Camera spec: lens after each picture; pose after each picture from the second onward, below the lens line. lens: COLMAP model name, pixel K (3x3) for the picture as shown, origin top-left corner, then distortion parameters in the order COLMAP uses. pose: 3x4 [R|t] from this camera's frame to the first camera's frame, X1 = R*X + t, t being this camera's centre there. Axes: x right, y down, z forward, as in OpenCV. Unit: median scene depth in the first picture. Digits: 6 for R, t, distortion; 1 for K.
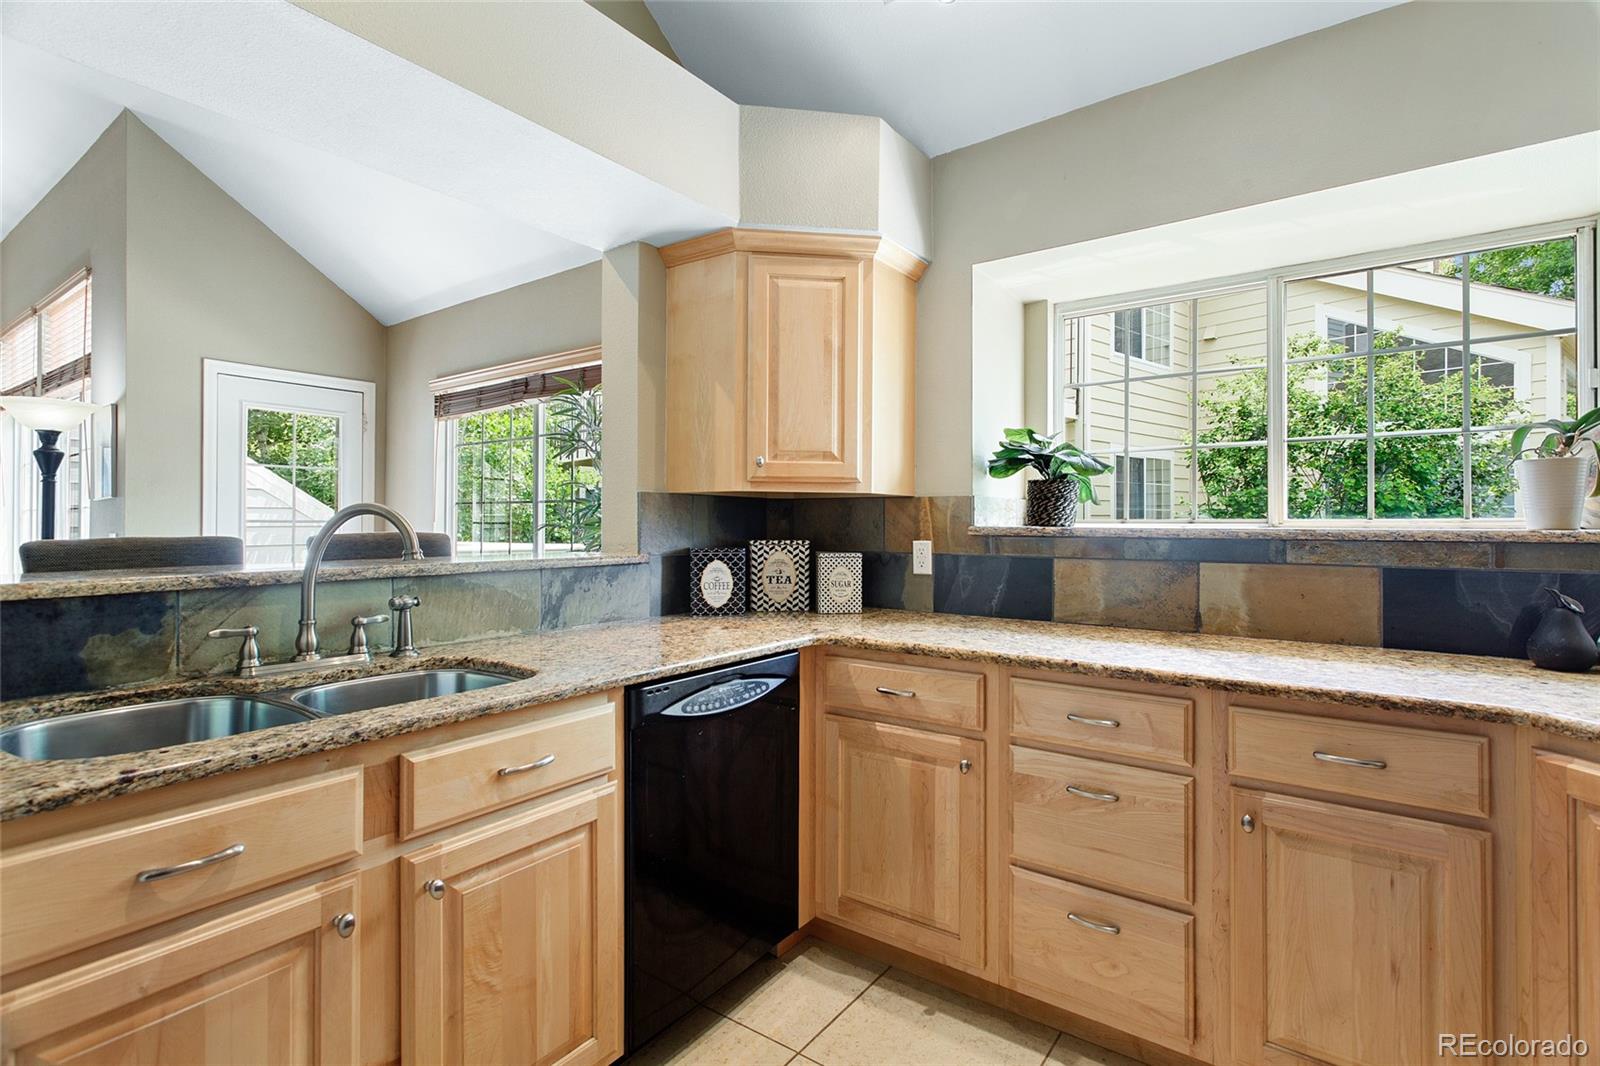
lens RADIAL K [[765.3, 0, 804.5], [0, 765.3, 520.4], [0, 0, 1]] dist [-0.000374, 0.003565]
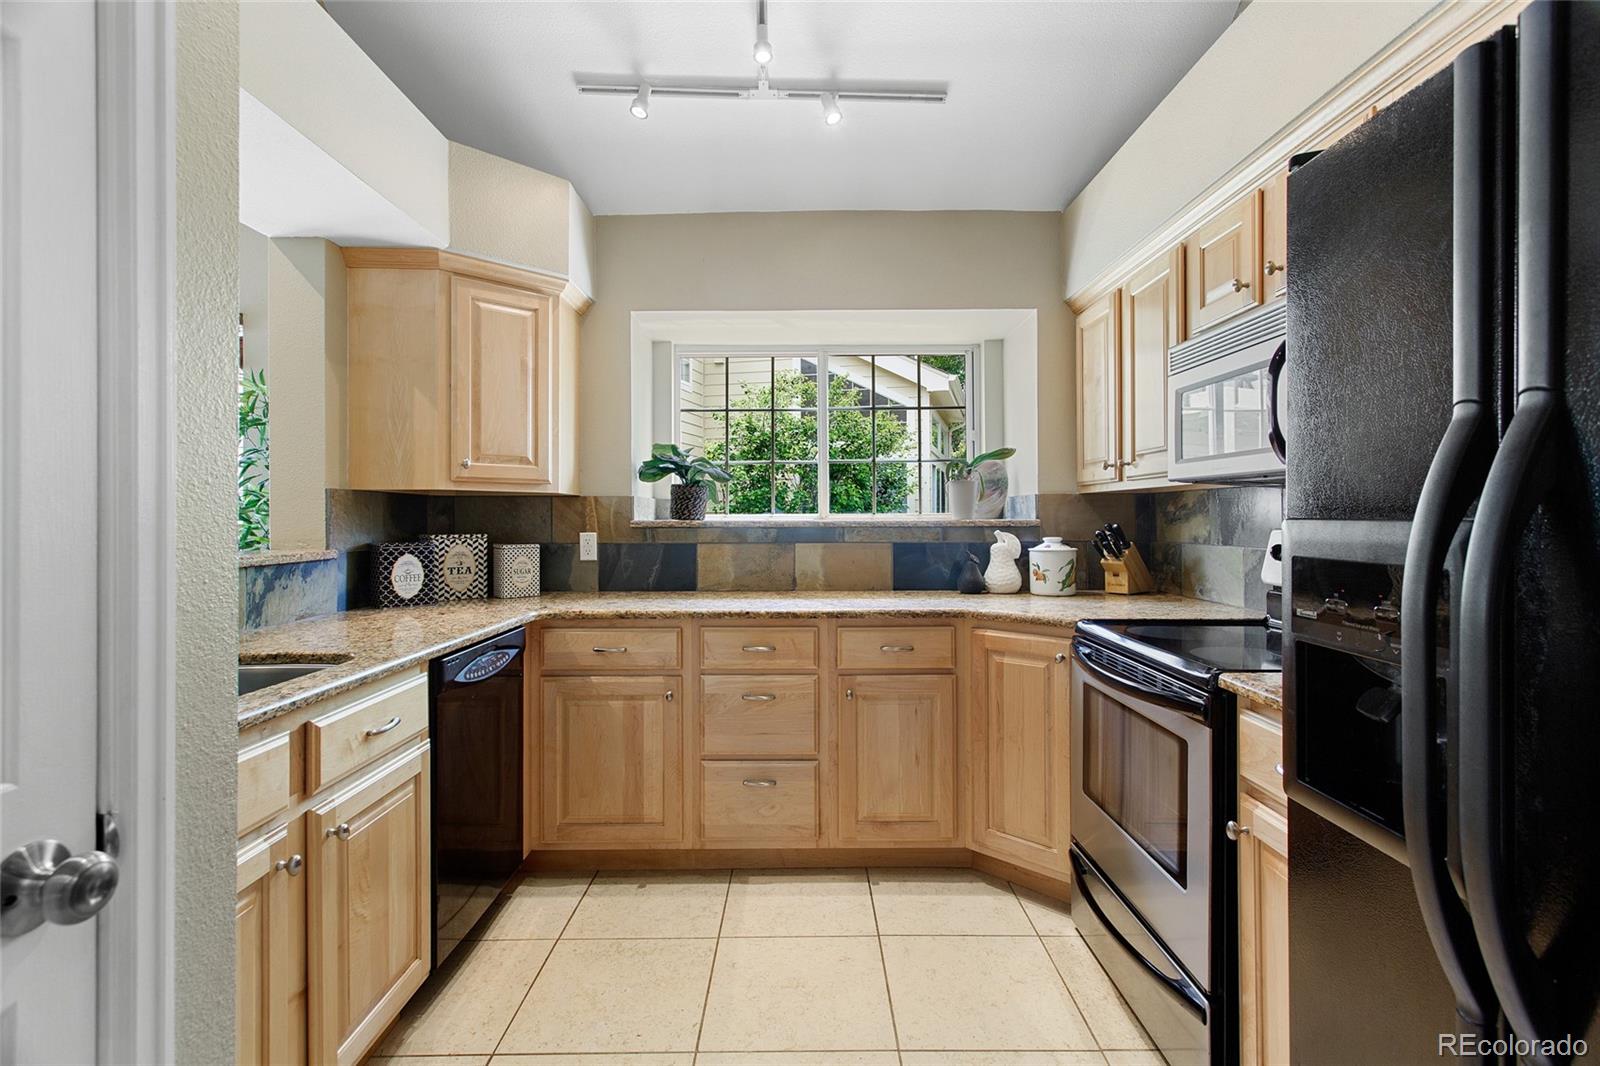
lens RADIAL K [[765.3, 0, 808.4], [0, 765.3, 517.1], [0, 0, 1]] dist [-0.000374, 0.003565]
pose [[0.803219, -0.004681, 0.595666, -0.364077], [0.003259, 0.999989, 0.003463, -0.001026], [-0.595675, -0.000841, 0.803225, -0.219479]]
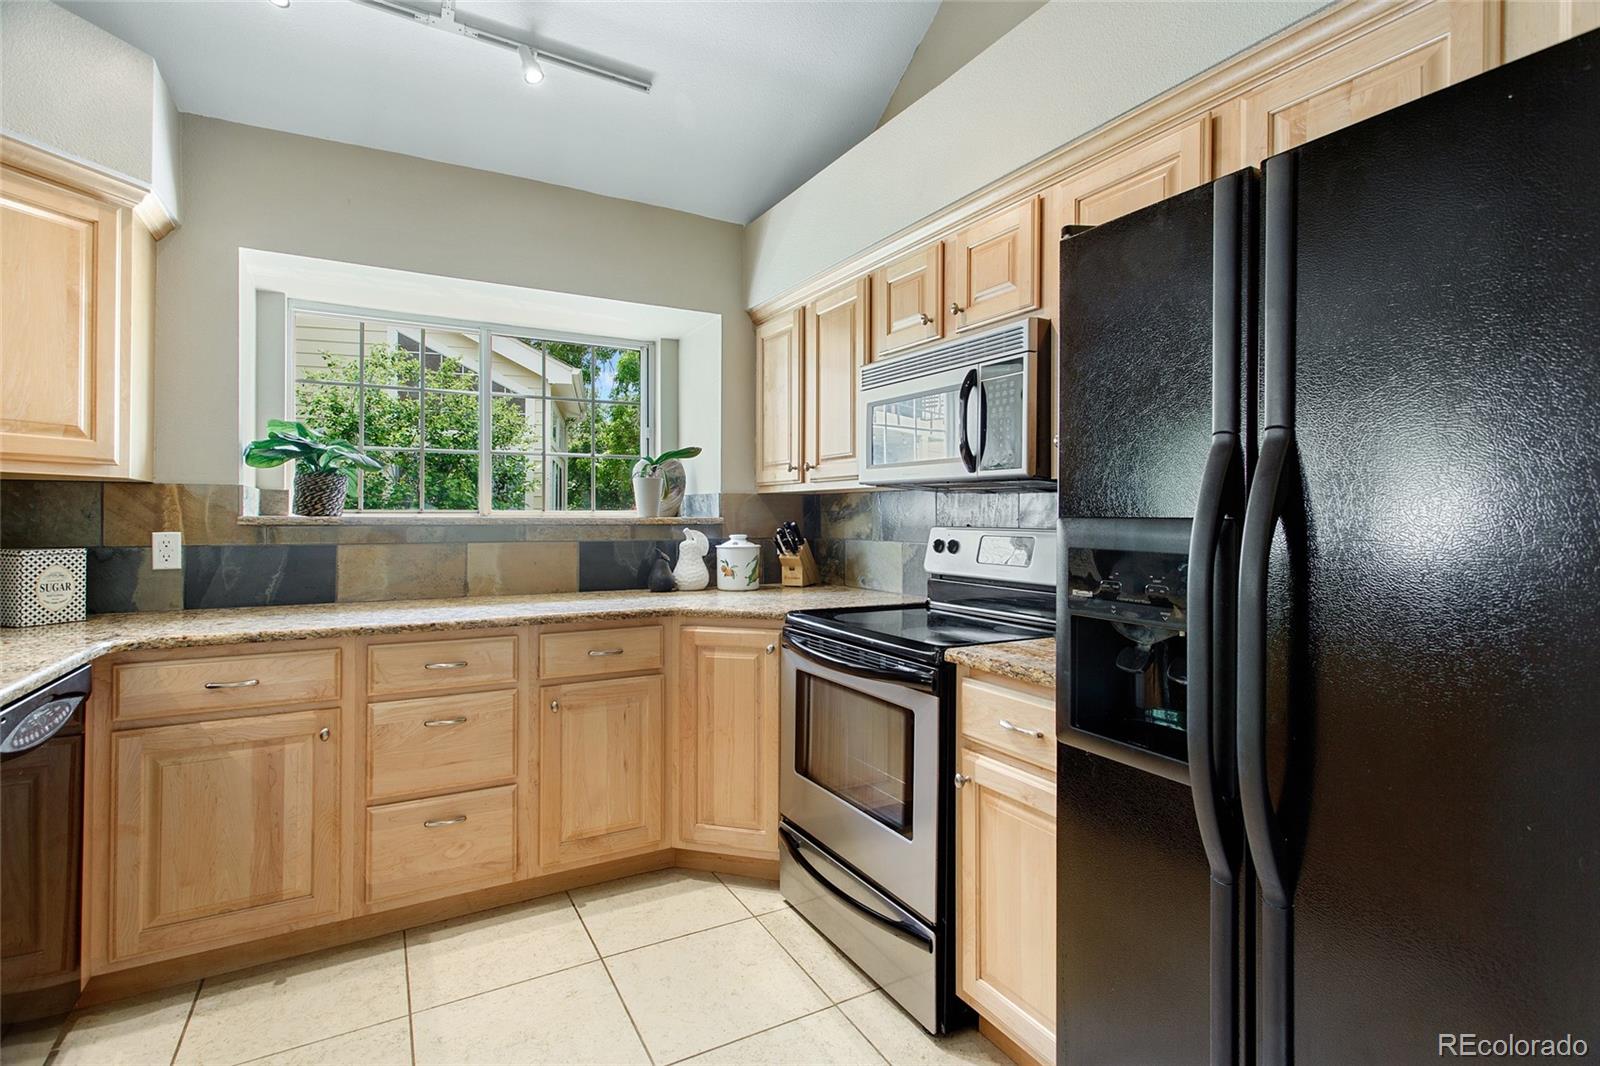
lens RADIAL K [[765.3, 0, 807.0], [0, 765.3, 514.0], [0, 0, 1]] dist [-0.000374, 0.003565]
pose [[0.410091, 0.001008, 0.912044, -0.461137], [-0.005171, 0.999986, 0.001220, 0.000290], [-0.912030, -0.005217, 0.410090, -0.073245]]
